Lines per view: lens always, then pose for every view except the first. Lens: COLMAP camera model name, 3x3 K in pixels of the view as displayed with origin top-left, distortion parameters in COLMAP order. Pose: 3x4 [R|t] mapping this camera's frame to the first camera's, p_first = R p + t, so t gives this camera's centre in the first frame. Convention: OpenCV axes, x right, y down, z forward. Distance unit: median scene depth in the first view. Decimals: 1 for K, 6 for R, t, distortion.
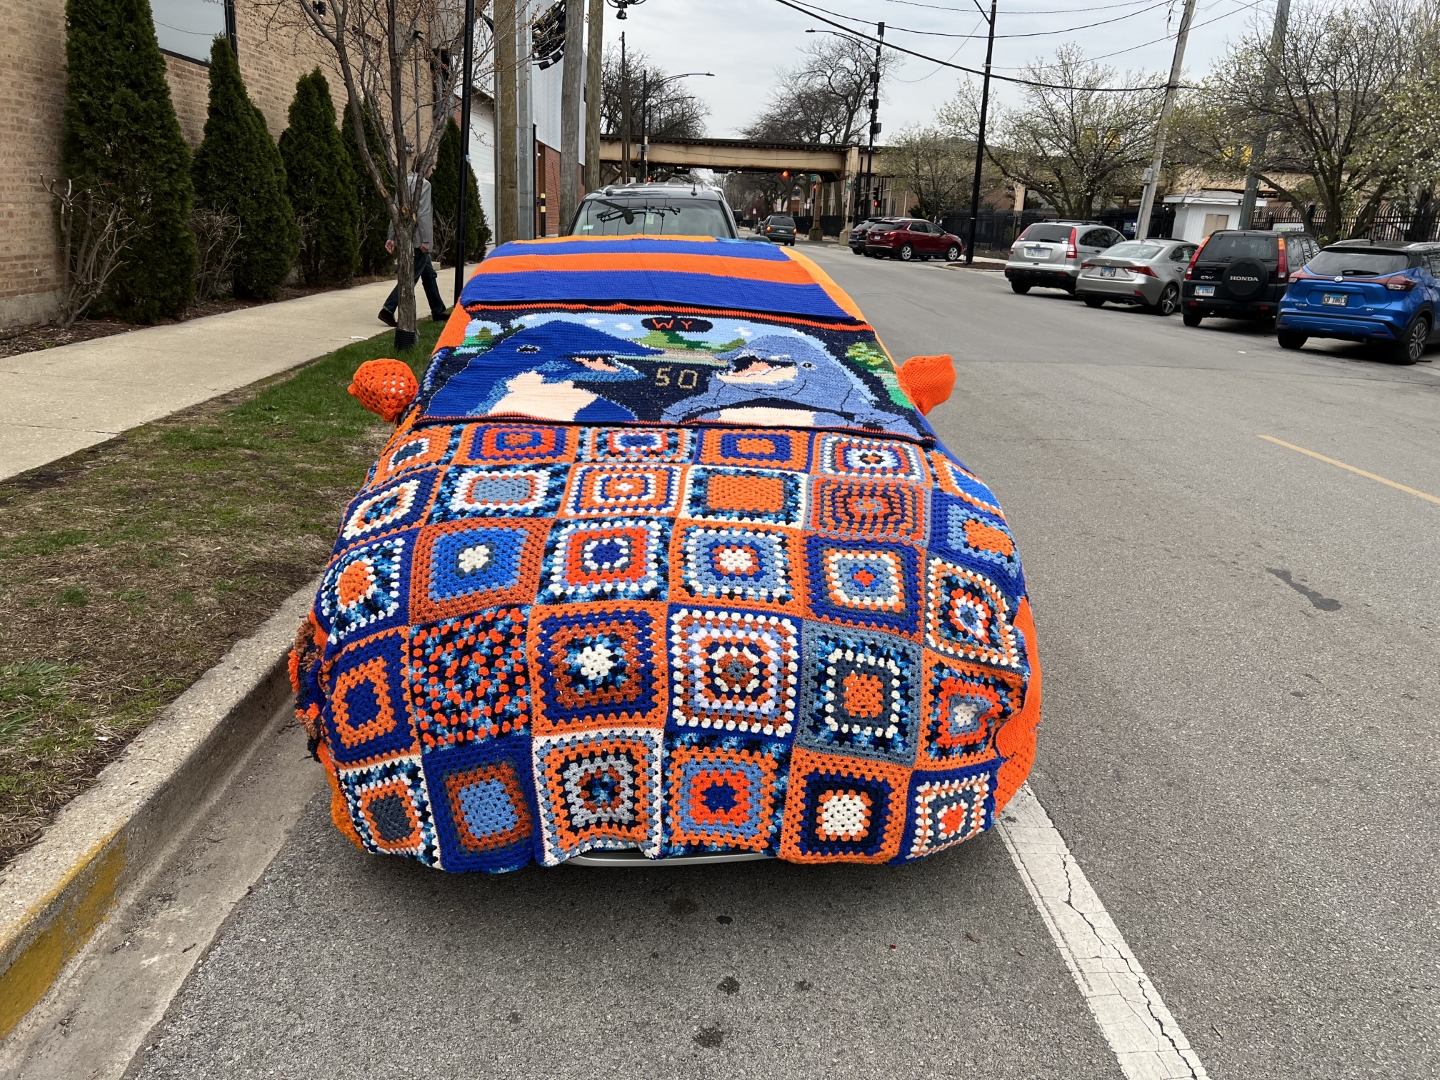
lens RADIAL K [[1088.7, 0, 747.7], [0, 1088.7, 538.0], [0, 0, 1]] dist [0.117903, -0.195965]
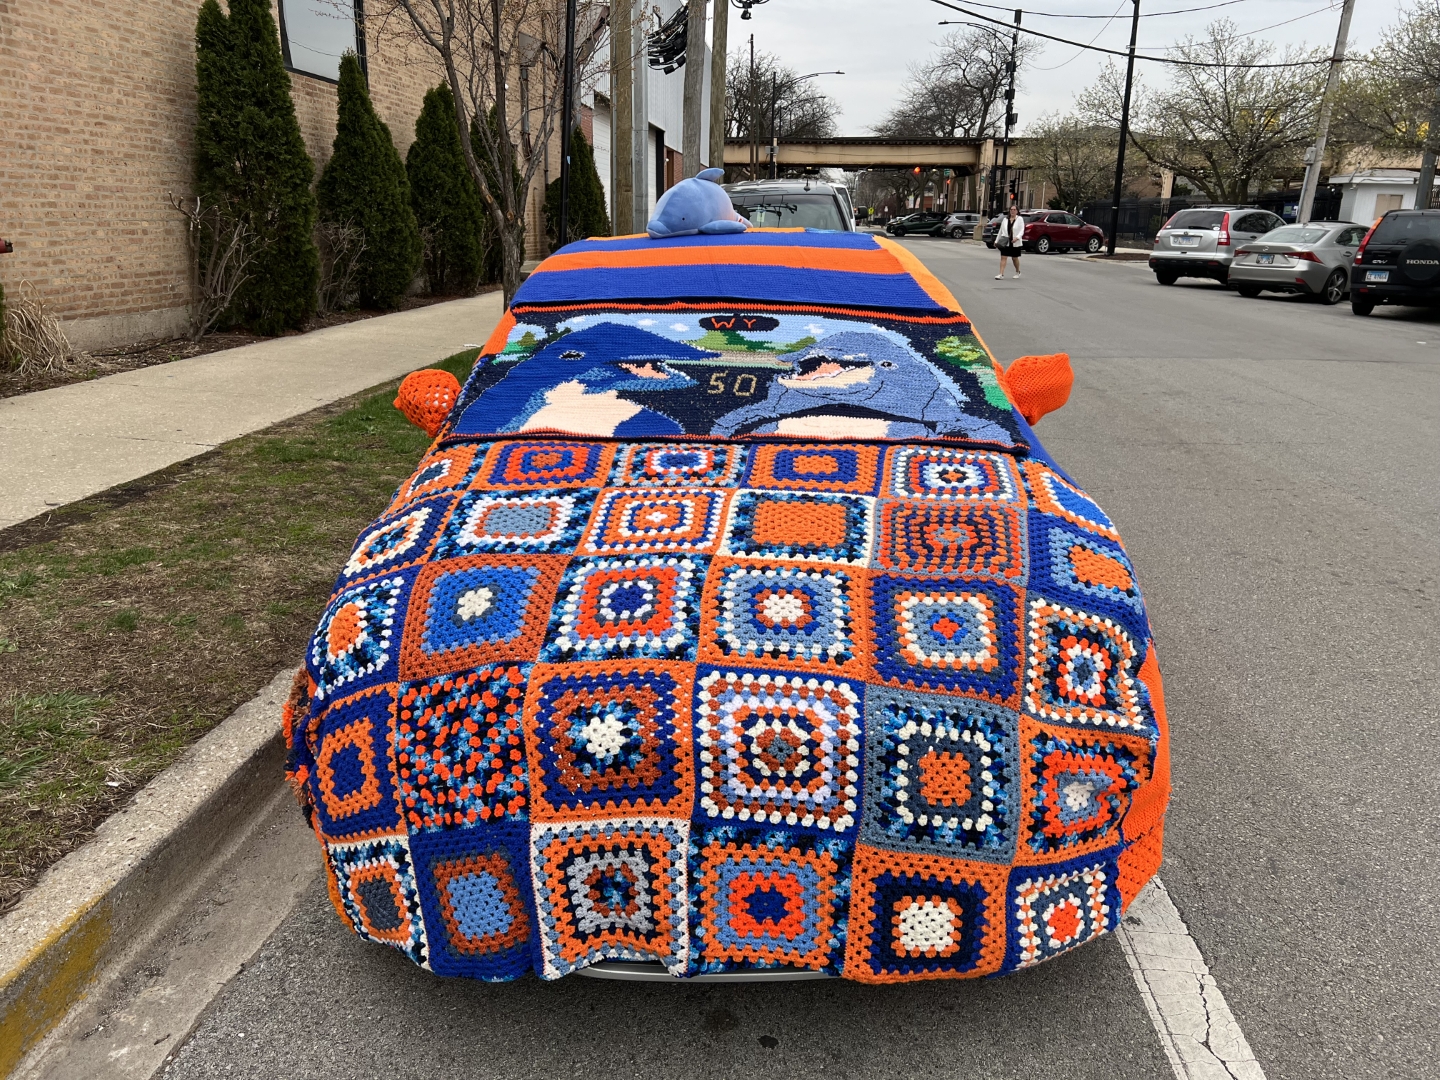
lens RADIAL K [[1088.7, 0, 713.9], [0, 1088.7, 535.6], [0, 0, 1]] dist [0.051050, -0.066233]
pose [[0.989058, 0.005998, -0.147402, 0.054918], [-0.006221, 0.999980, -0.001054, -0.032214], [0.147393, 0.001960, 0.989076, 0.179002]]
